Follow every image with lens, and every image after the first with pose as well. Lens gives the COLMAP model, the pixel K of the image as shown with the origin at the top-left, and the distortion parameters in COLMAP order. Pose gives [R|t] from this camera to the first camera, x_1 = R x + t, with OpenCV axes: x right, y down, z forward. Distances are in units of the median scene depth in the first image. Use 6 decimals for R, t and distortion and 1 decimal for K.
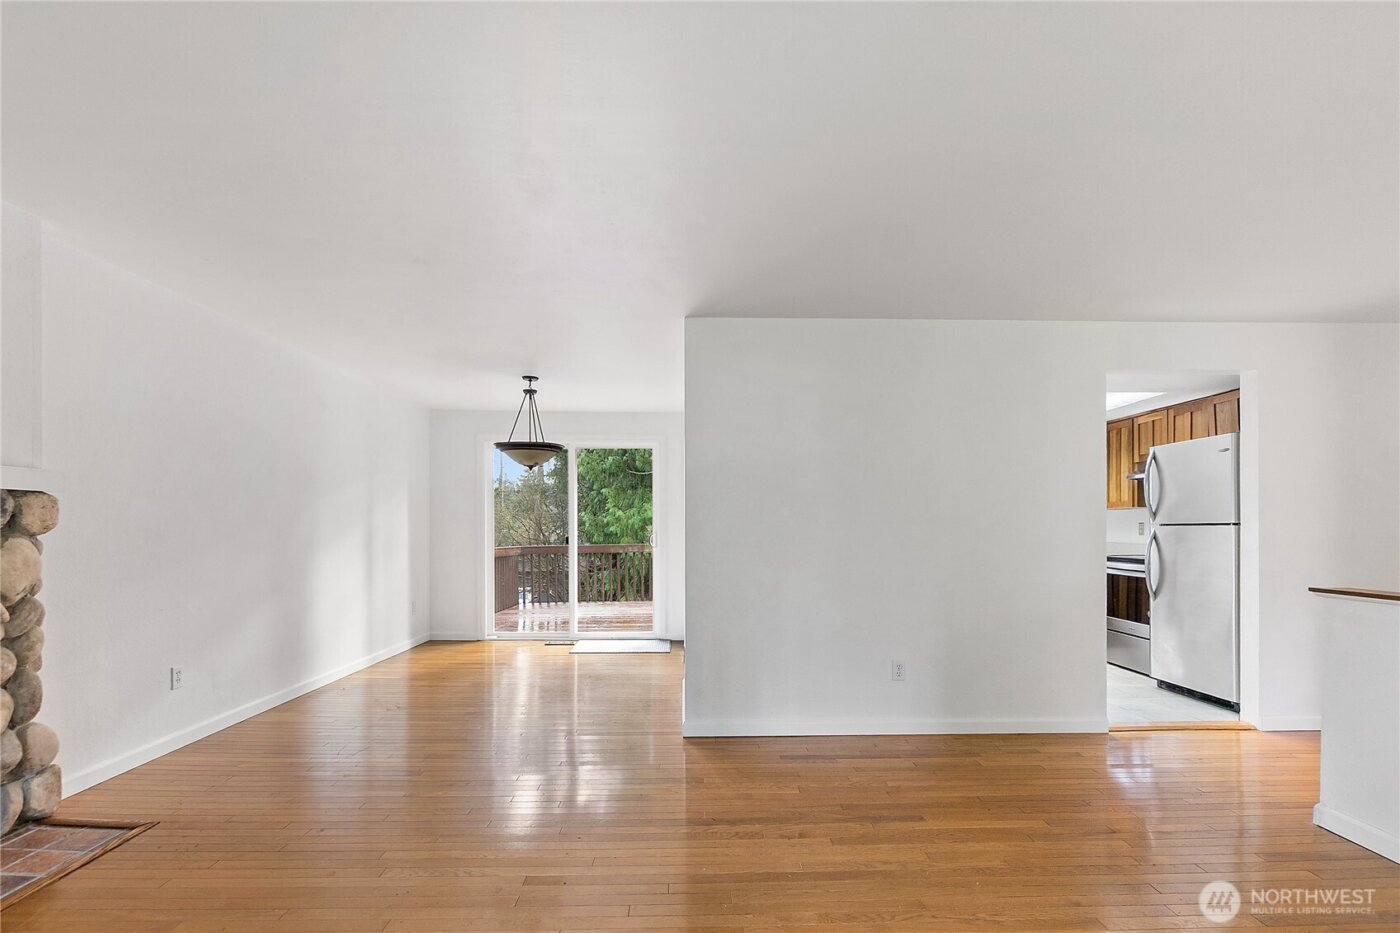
lens RADIAL K [[623.1, 0, 698.2], [0, 623.1, 527.4], [0, 0, 1]] dist [-0.006670, -0.000416]
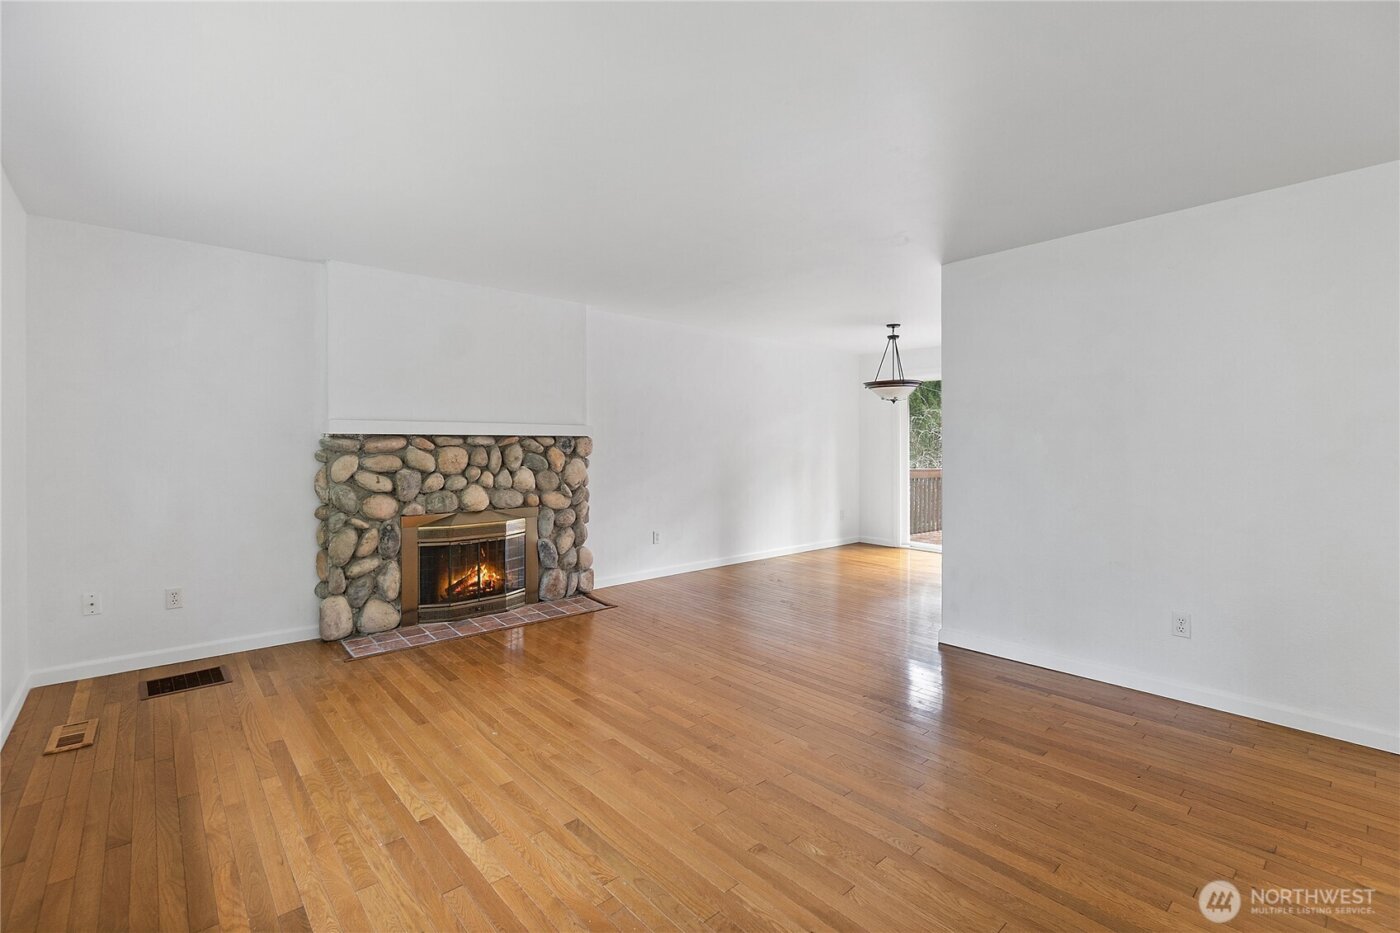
lens RADIAL K [[623.1, 0, 731.1], [0, 623.1, 450.2], [0, 0, 1]] dist [-0.006670, -0.000416]
pose [[0.662339, 0.002693, -0.749200, 0.805137], [0.002075, 0.999983, 0.005429, -0.020640], [0.749201, -0.005150, 0.662322, -0.022880]]
